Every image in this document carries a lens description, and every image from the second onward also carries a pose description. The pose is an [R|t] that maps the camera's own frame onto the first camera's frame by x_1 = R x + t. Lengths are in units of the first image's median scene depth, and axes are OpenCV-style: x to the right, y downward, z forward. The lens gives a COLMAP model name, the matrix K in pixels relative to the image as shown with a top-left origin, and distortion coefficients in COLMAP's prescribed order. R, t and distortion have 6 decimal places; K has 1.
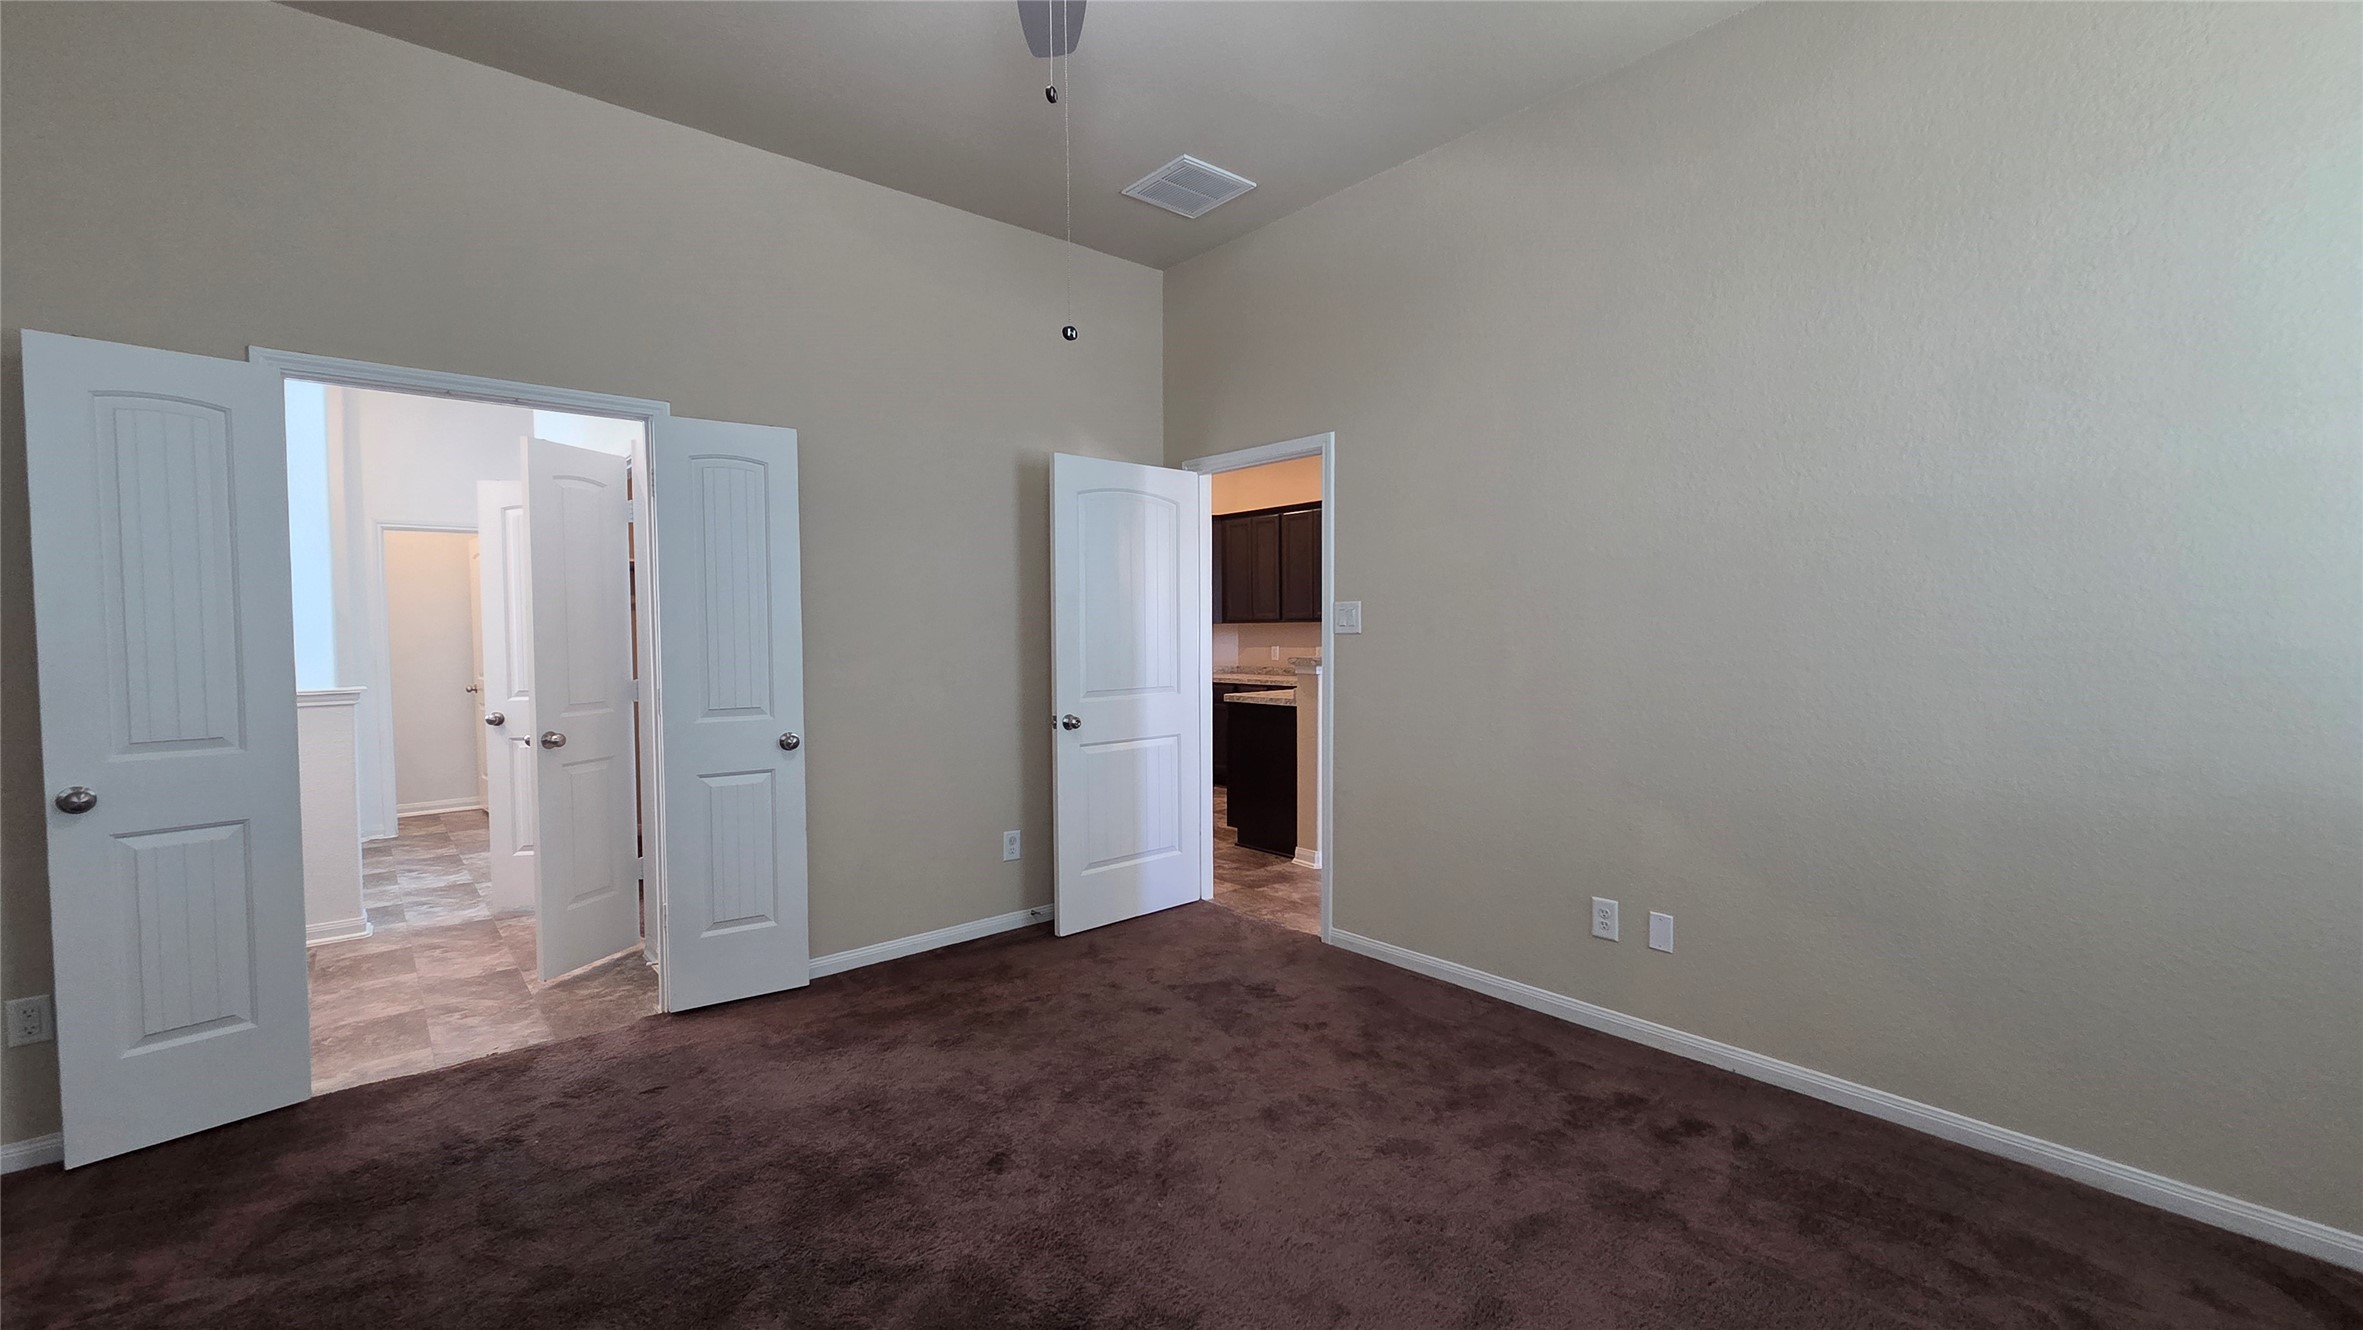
lens RADIAL K [[963.2, 0, 1193.8], [0, 963.2, 664.3], [0, 0, 1]] dist [0.011516, -0.000044]
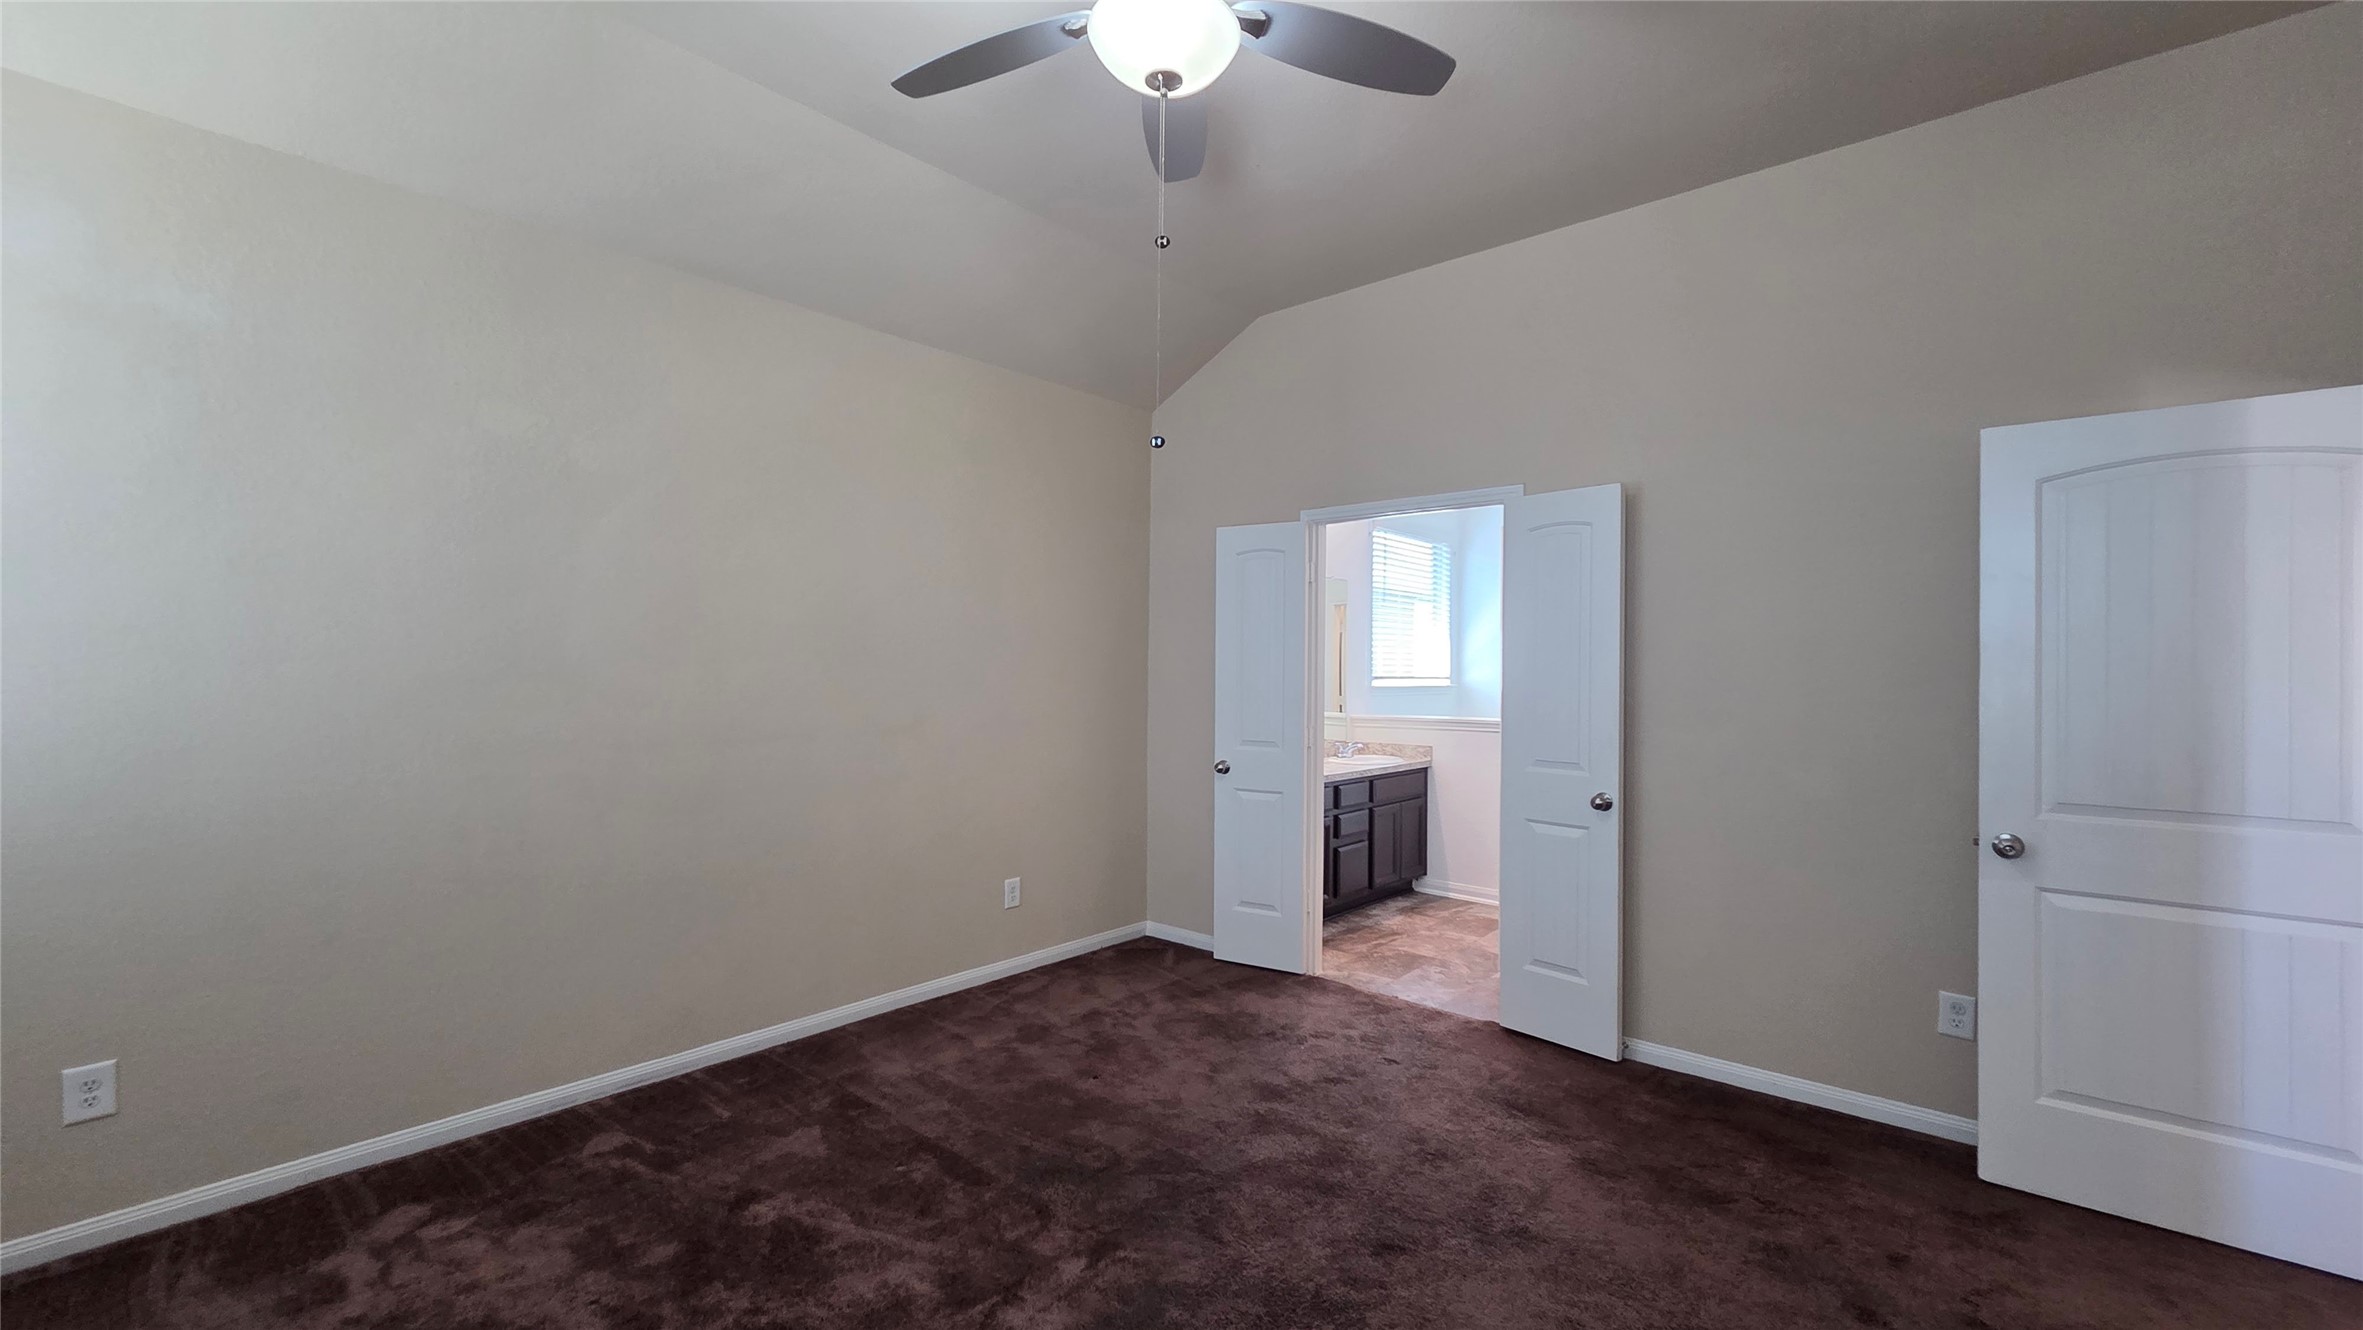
lens RADIAL K [[963.2, 0, 1193.8], [0, 963.2, 664.3], [0, 0, 1]] dist [0.011516, -0.000044]
pose [[0.162675, 0.005440, -0.986665, 0.517981], [-0.051445, 0.998671, -0.002975, -0.037626], [0.985338, 0.051243, 0.162739, 0.456536]]
